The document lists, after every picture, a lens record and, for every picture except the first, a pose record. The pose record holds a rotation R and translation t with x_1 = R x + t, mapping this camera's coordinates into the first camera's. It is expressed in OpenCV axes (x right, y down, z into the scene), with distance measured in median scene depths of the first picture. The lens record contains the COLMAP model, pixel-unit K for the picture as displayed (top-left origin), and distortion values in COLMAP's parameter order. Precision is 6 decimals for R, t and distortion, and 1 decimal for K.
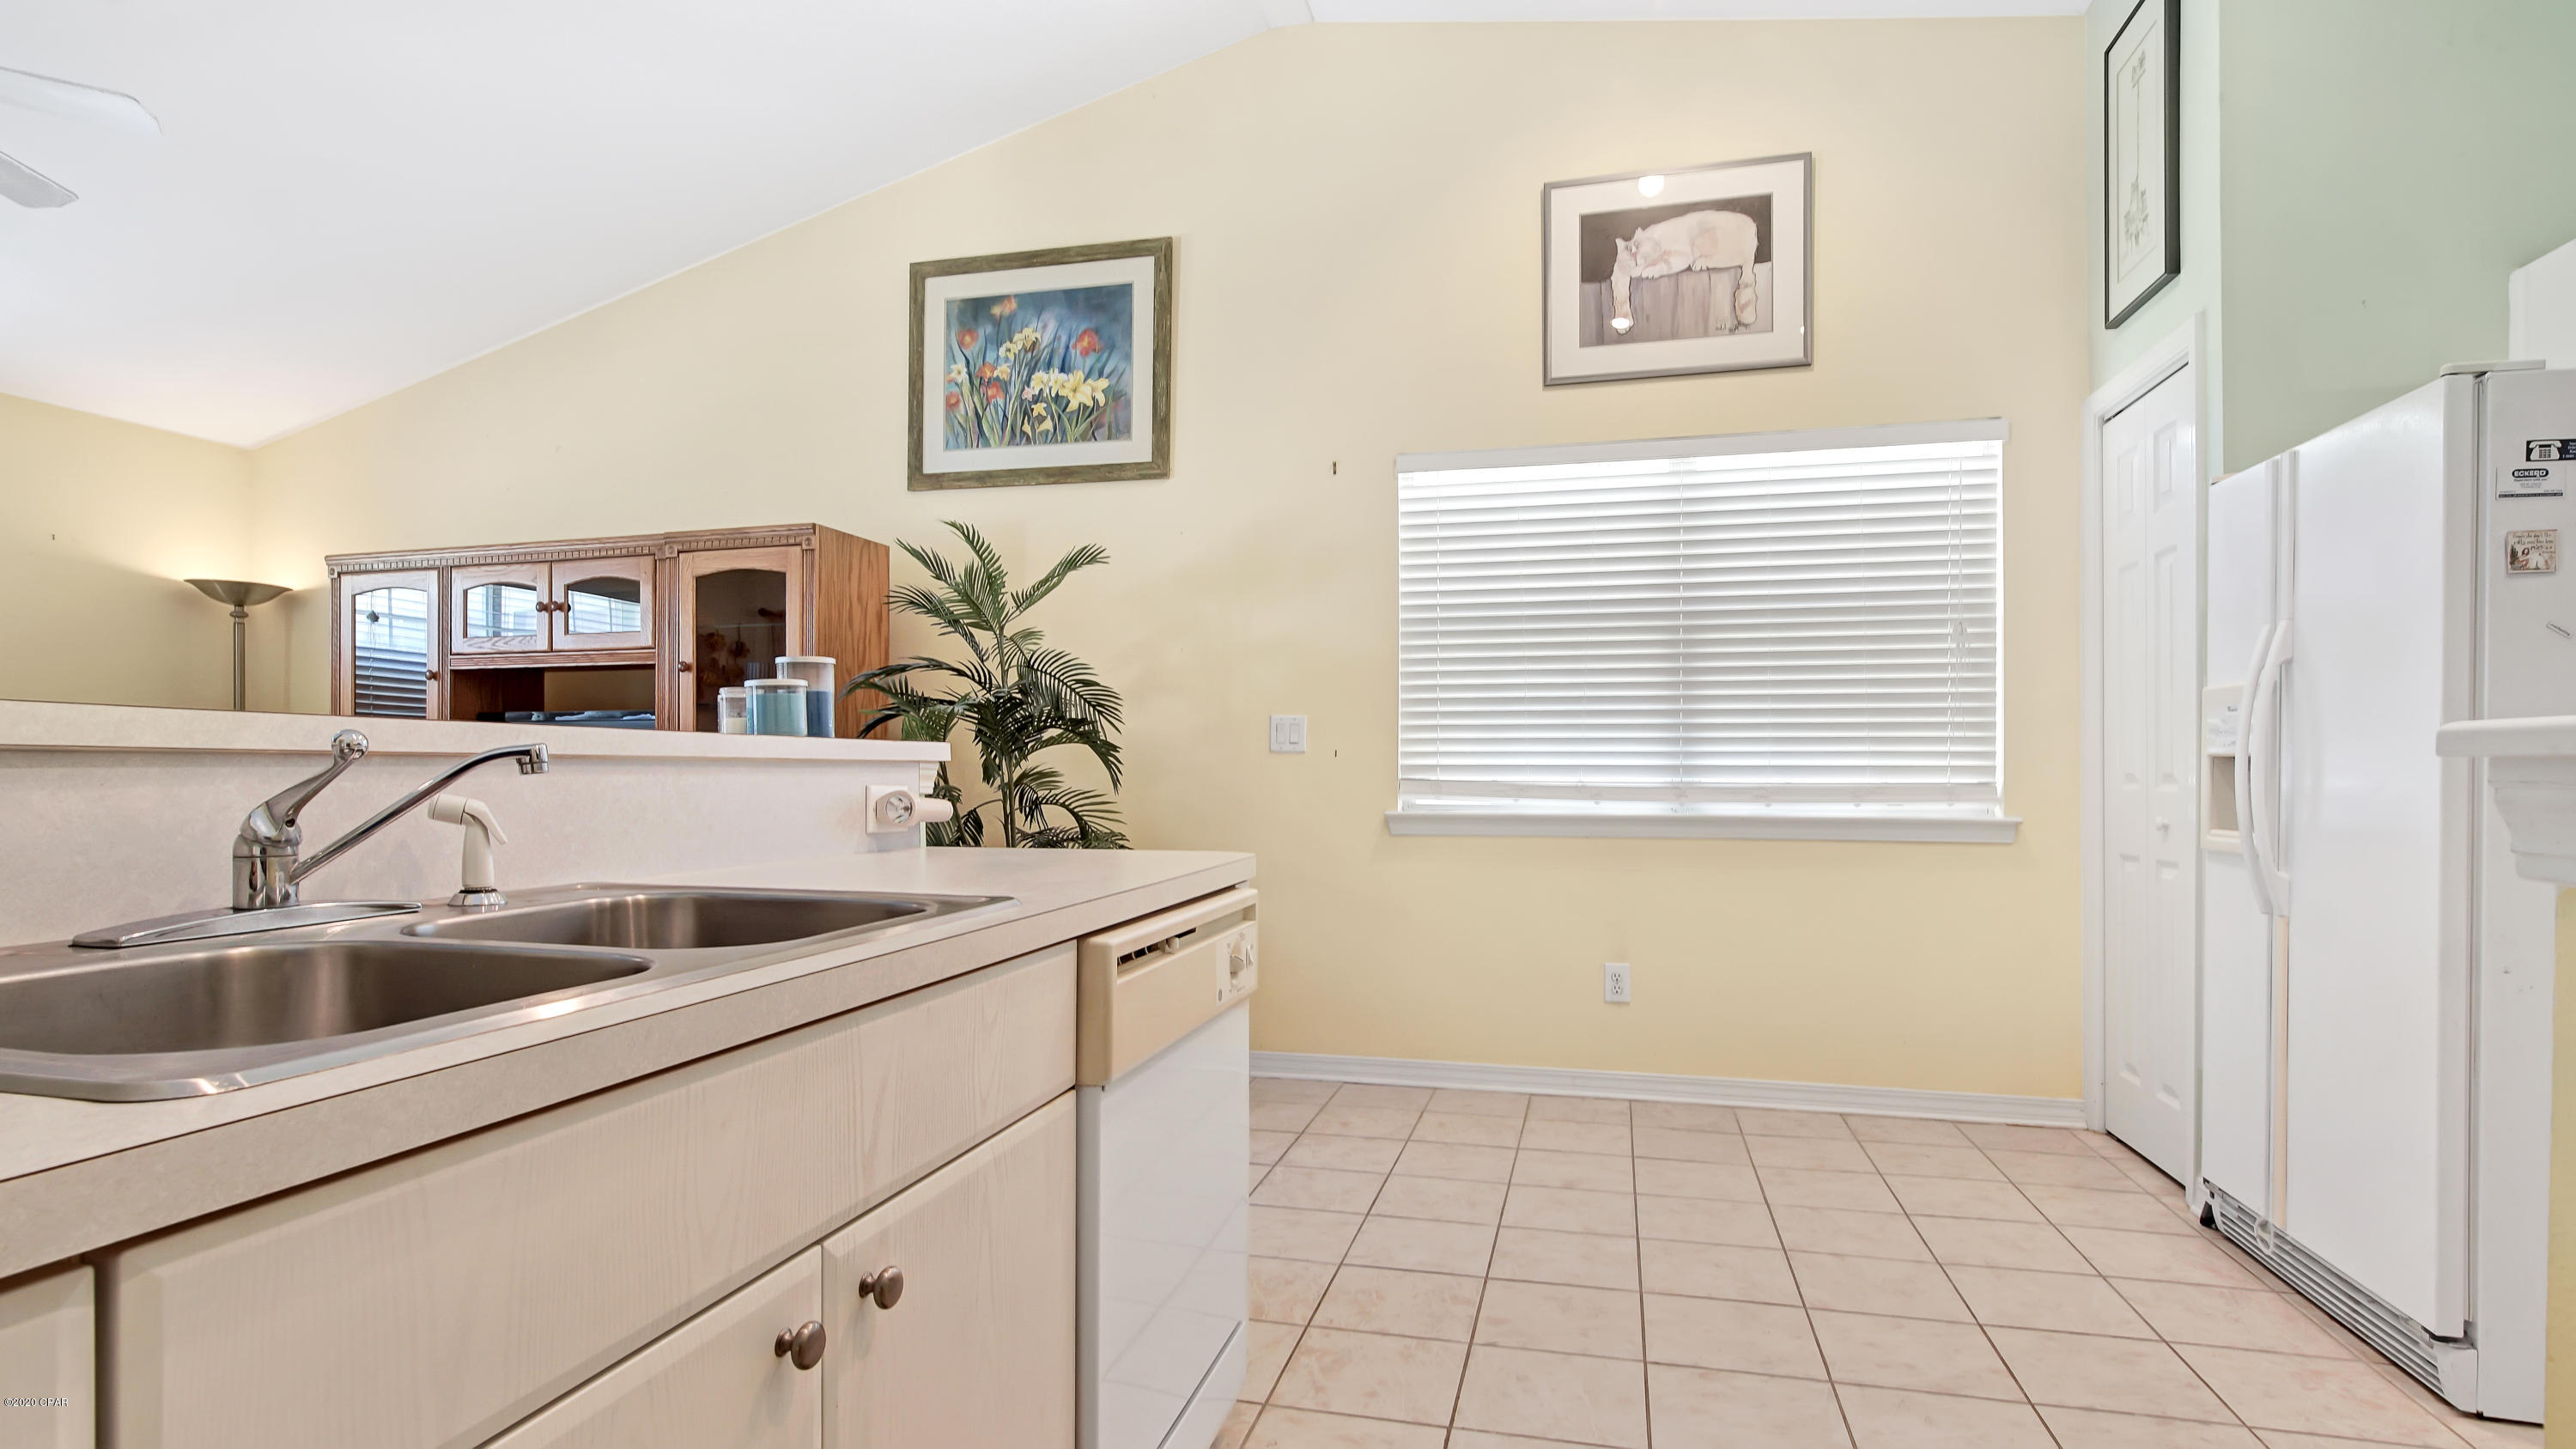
lens RADIAL K [[1259.3, 0, 1280.4], [0, 1259.3, 779.5], [0, 0, 1]] dist [-0.005926, 0.000213]
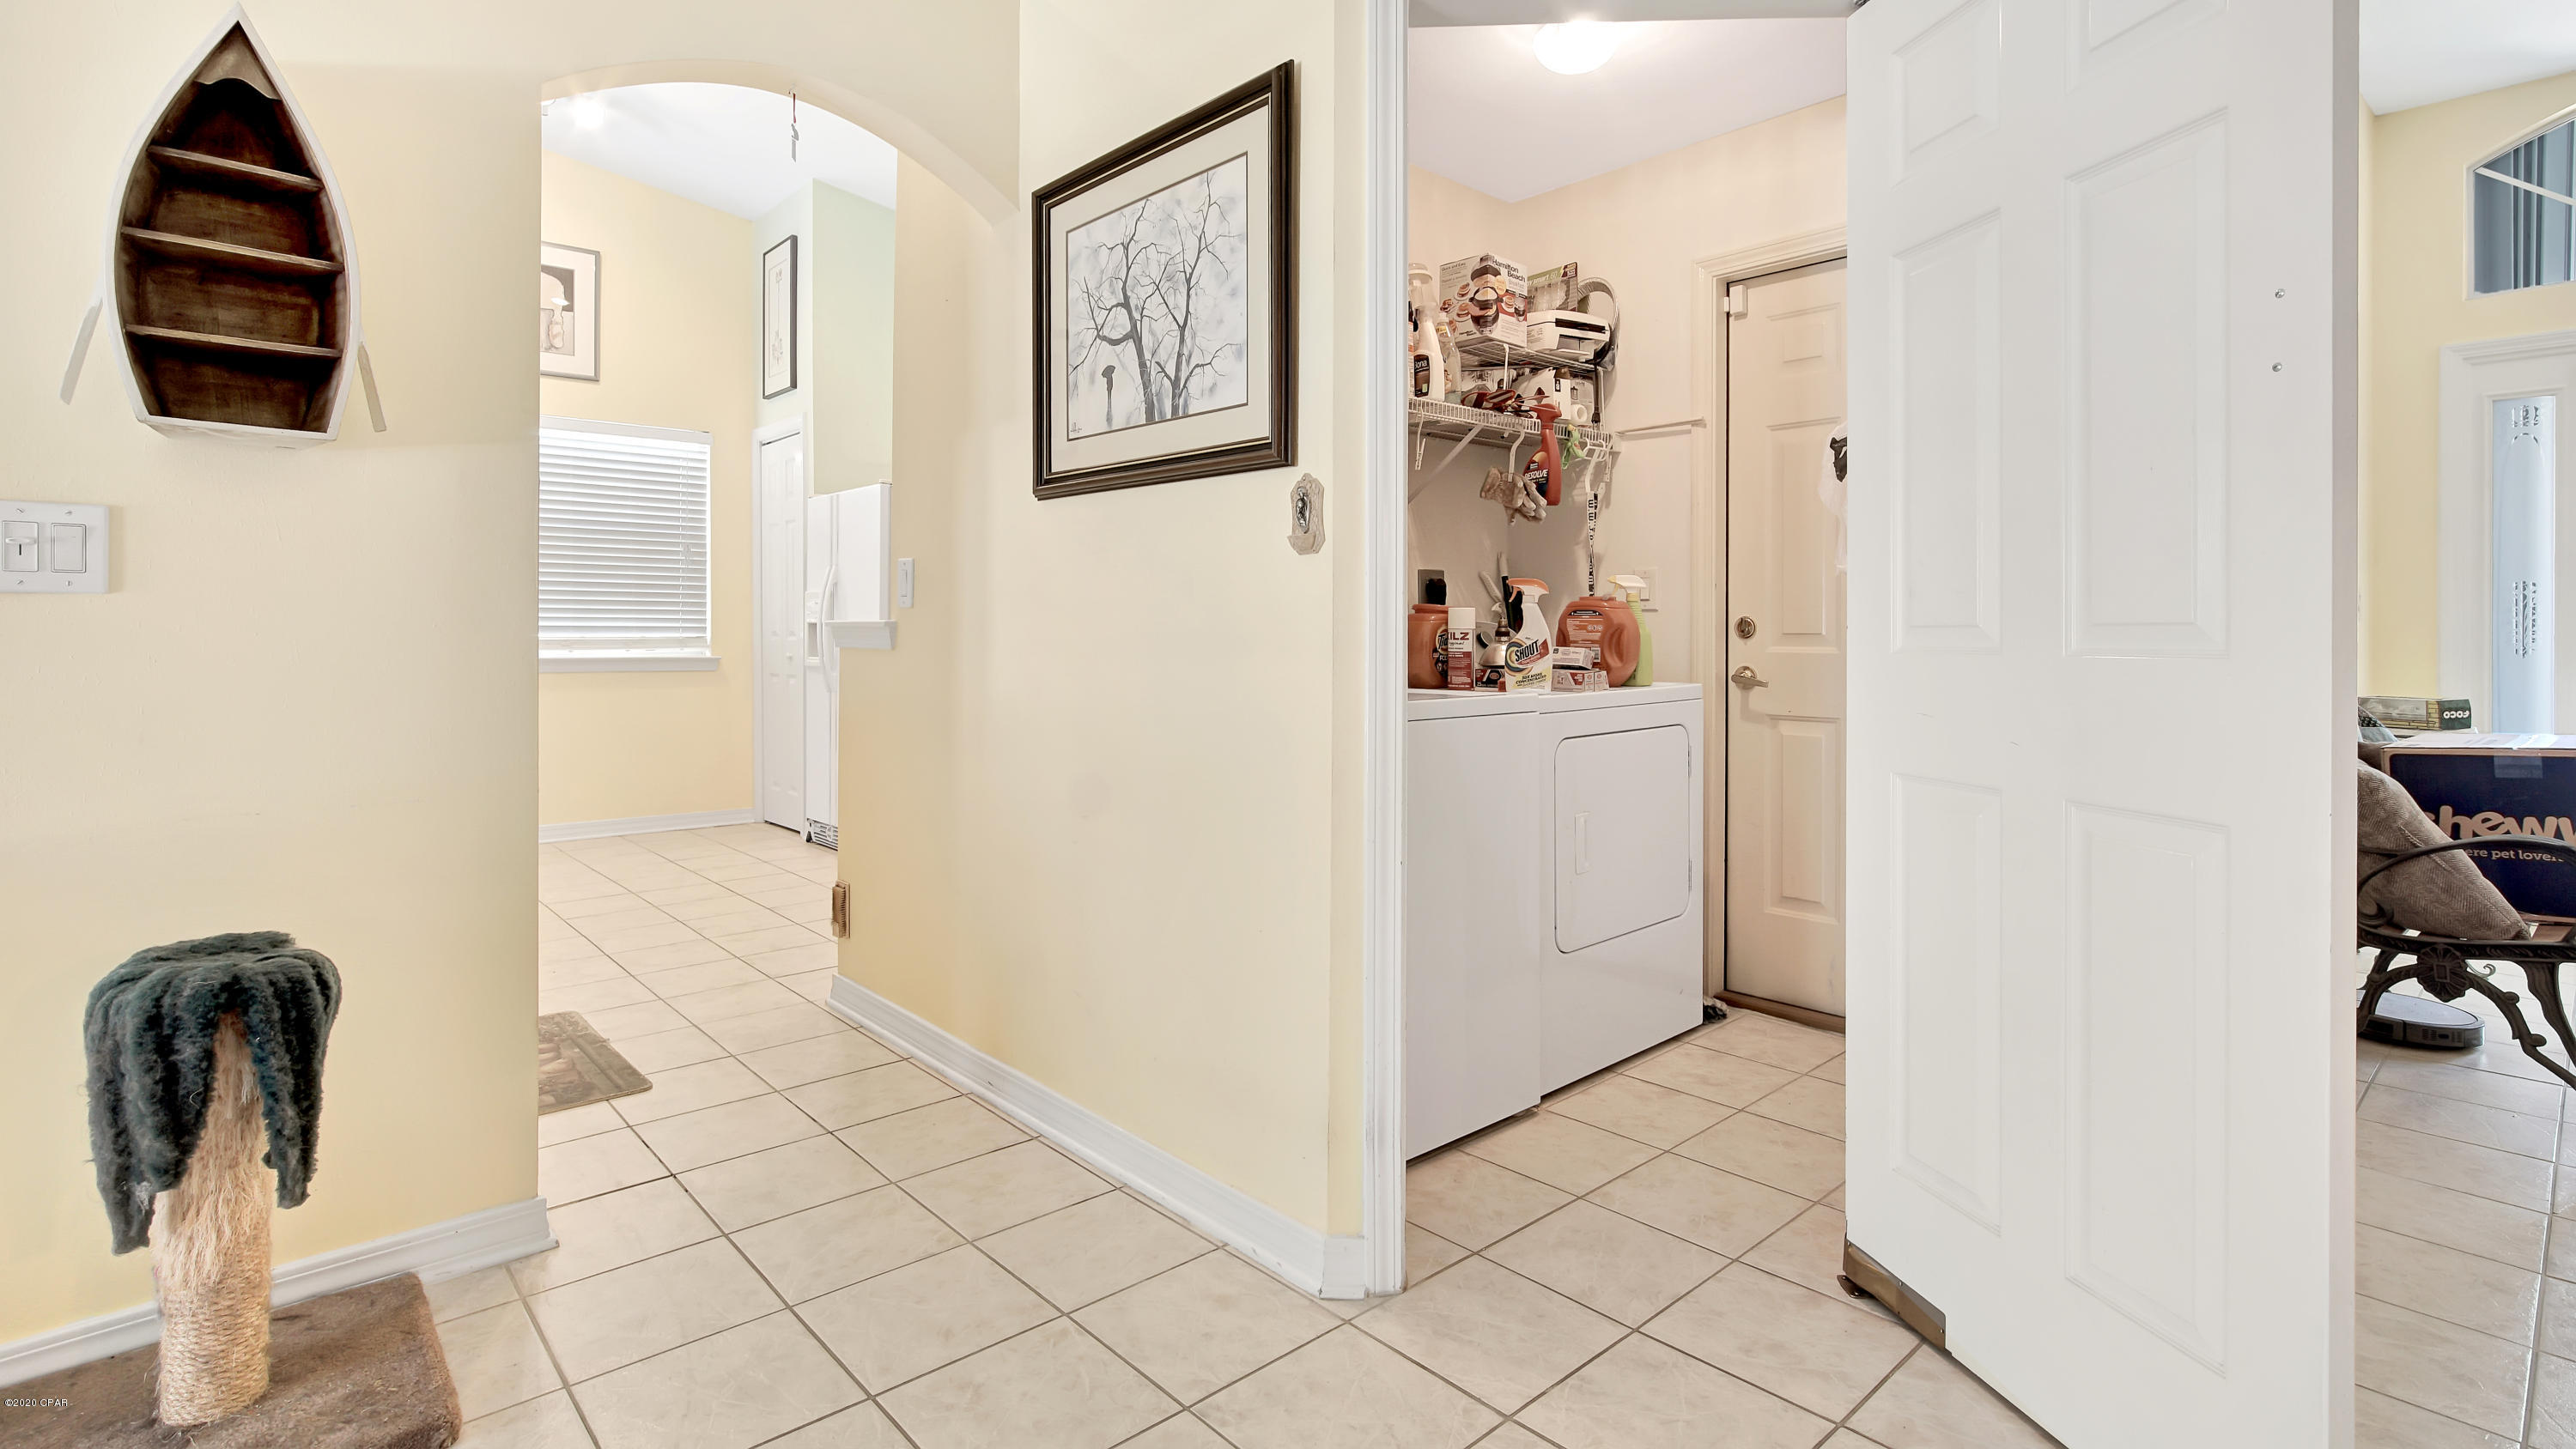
lens RADIAL K [[1218.2, 0, 1278.2], [0, 1218.2, 635.0], [0, 0, 1]] dist [-0.002936, -0.000160]
pose [[0.549285, -0.000168, 0.835635, -0.361555], [0.004112, 0.999988, -0.002502, 0.006819], [-0.835625, 0.004810, 0.549280, -0.527354]]
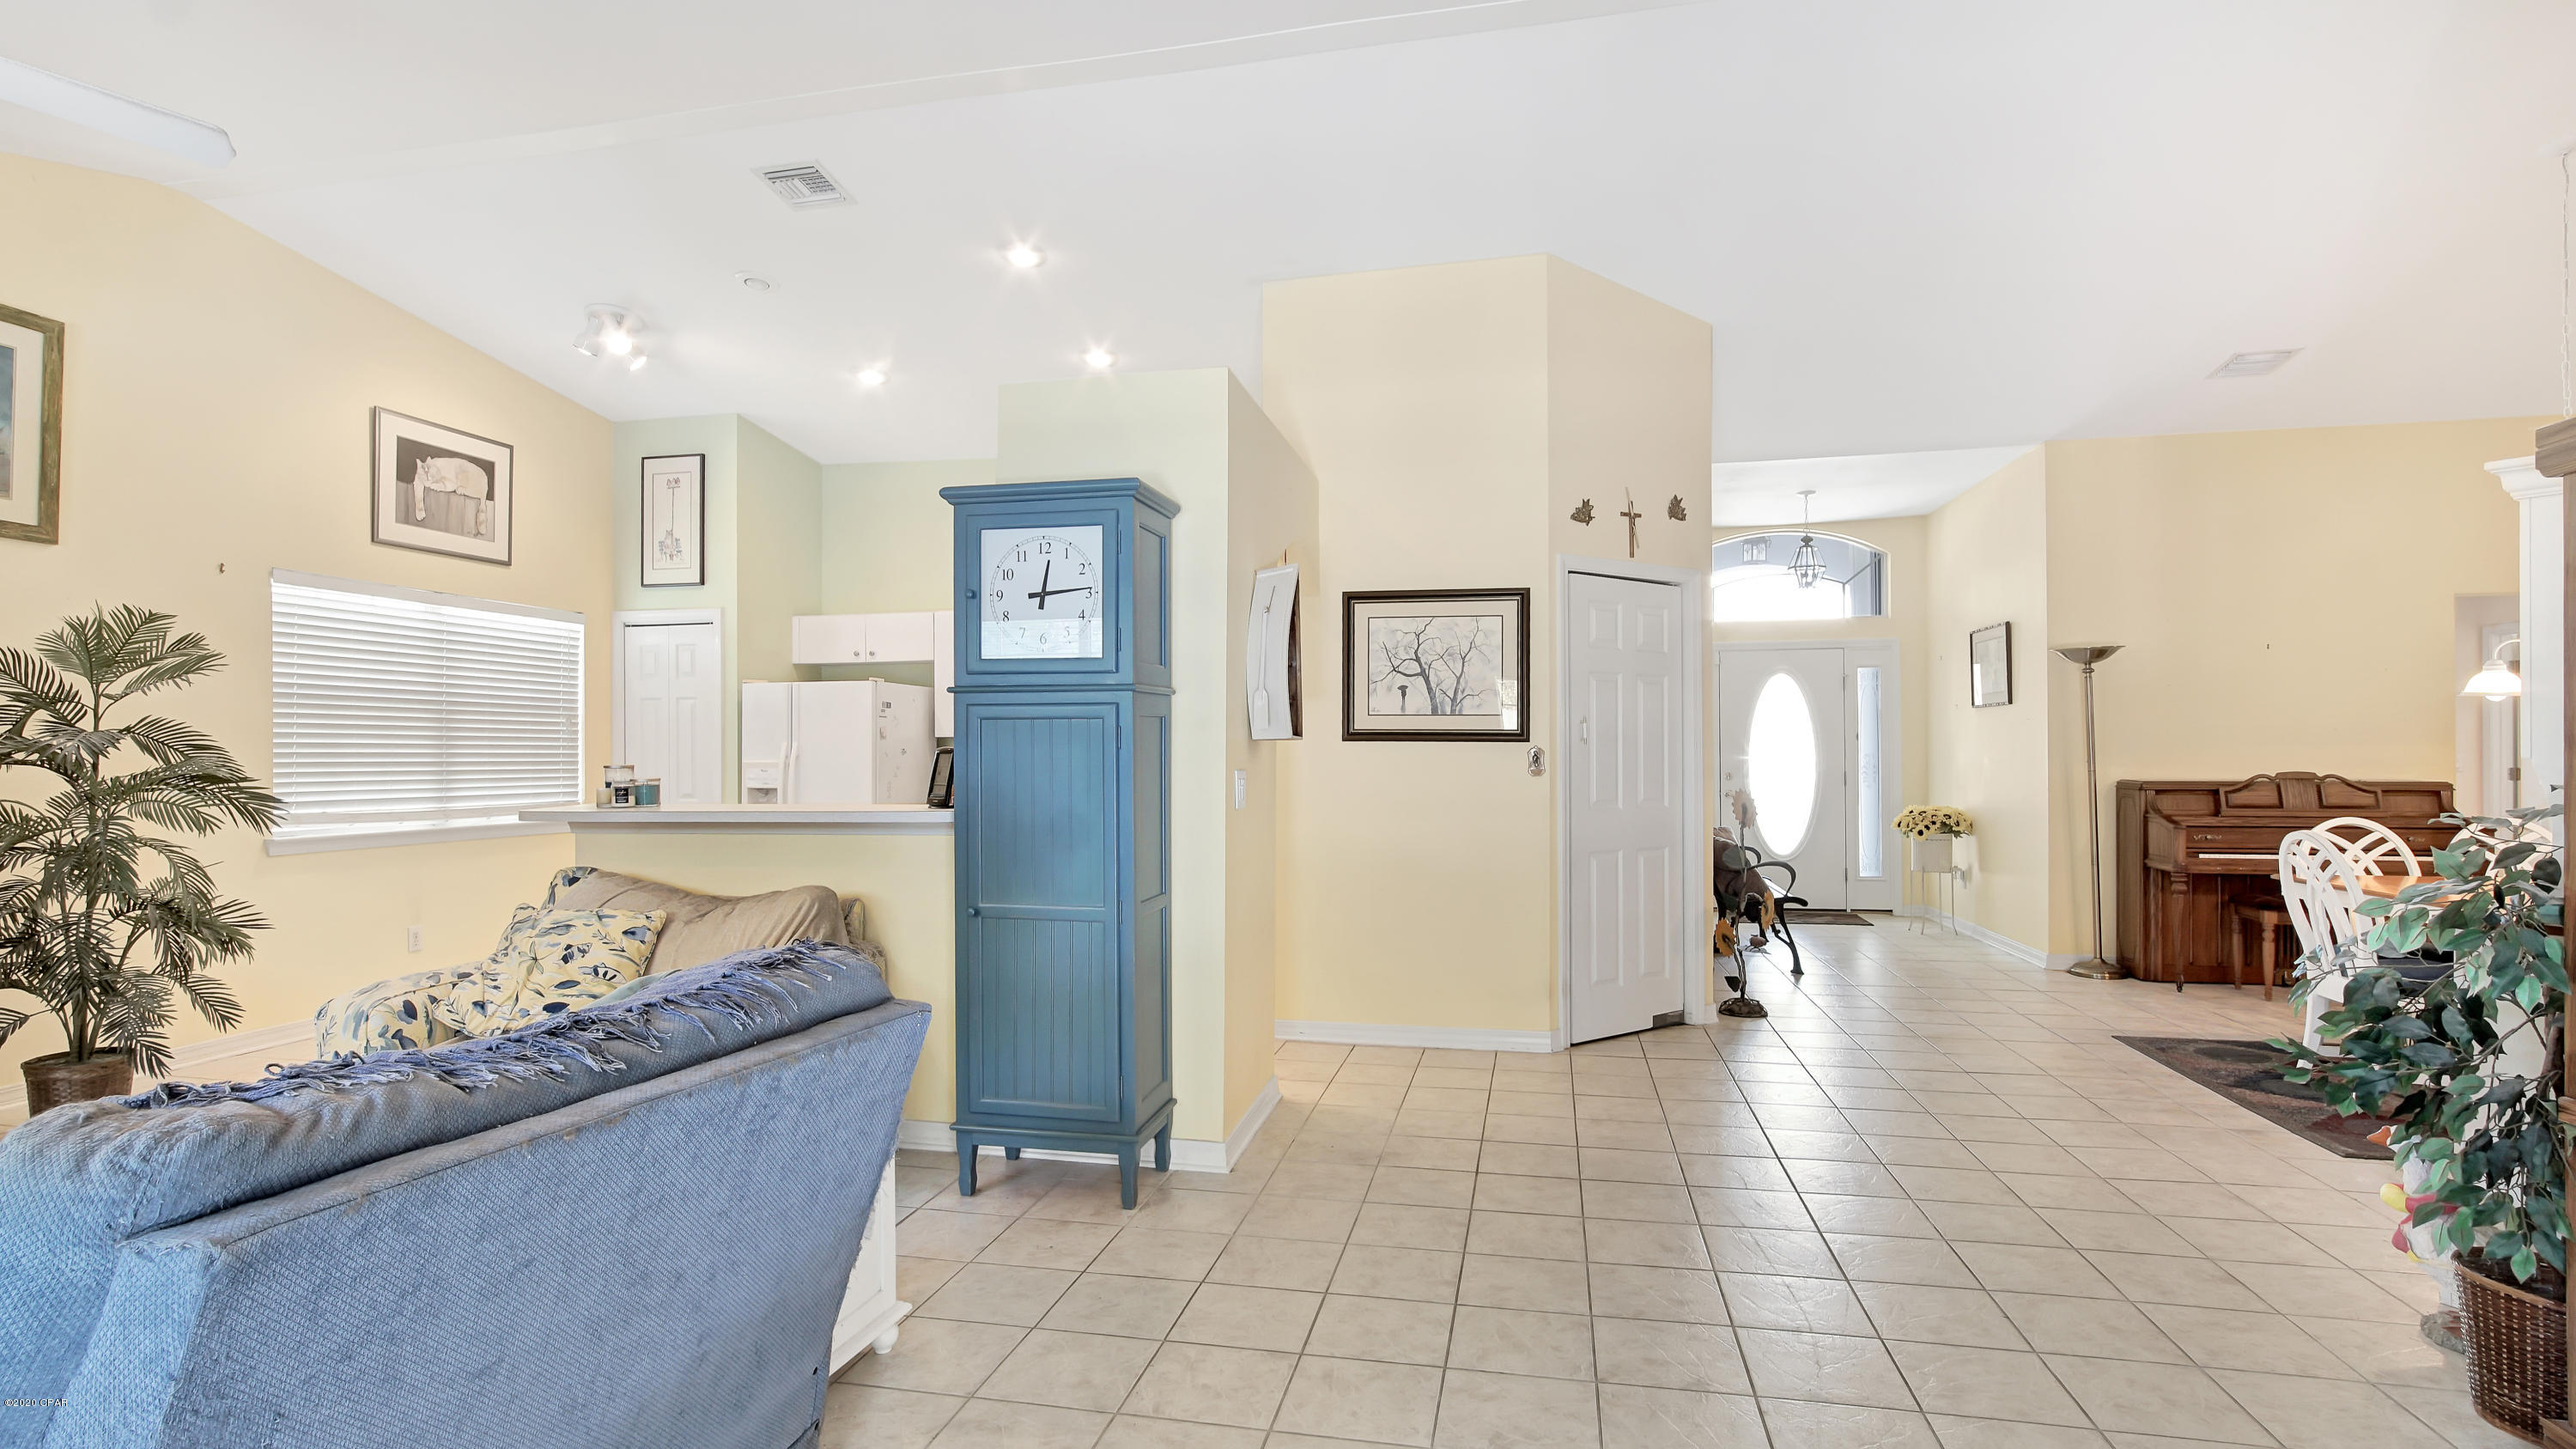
lens RADIAL K [[1237.2, 0, 1270.3], [0, 1237.2, 745.1], [0, 0, 1]] dist [-0.004213, -0.000504]
pose [[-0.034693, 0.006943, 0.999374, -1.159374], [0.011648, 0.999911, -0.006542, -0.049248], [-0.999330, 0.011413, -0.034771, 0.004626]]
